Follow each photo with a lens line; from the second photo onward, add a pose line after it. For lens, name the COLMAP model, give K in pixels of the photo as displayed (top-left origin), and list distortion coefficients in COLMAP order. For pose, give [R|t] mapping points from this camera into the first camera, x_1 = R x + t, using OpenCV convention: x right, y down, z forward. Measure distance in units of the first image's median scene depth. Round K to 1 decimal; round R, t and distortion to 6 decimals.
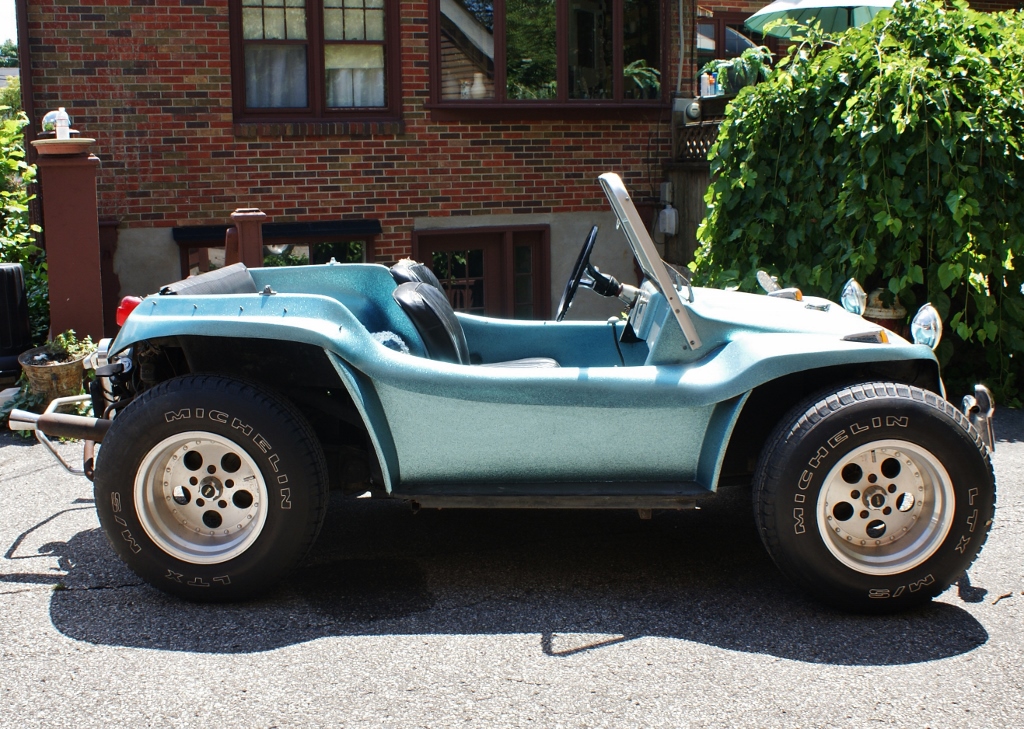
lens RADIAL K [[1244.7, 0, 515.6], [0, 1244.7, 362.6], [0, 0, 1]] dist [-0.107090, 0.000000]
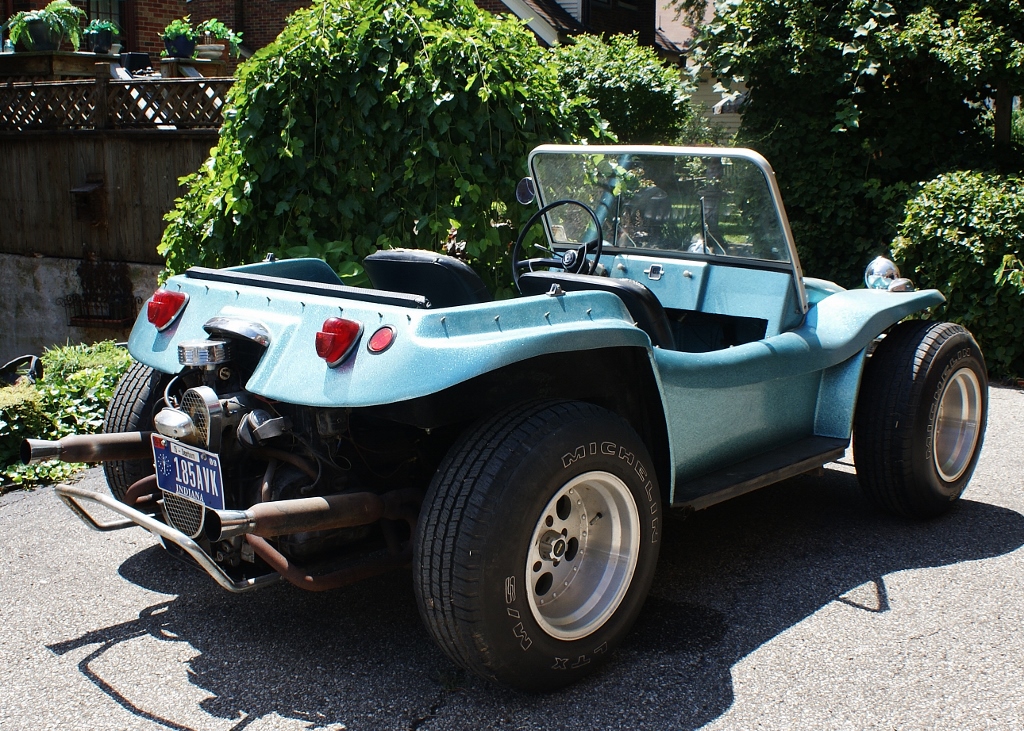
lens RADIAL K [[1244.7, 0, 517.4], [0, 1244.7, 370.8], [0, 0, 1]] dist [-0.107090, 0.000000]
pose [[0.659739, -0.129245, 0.740297, -0.294565], [0.102497, 0.991370, 0.081735, -0.026634], [-0.744472, 0.021955, 0.667293, 0.170371]]
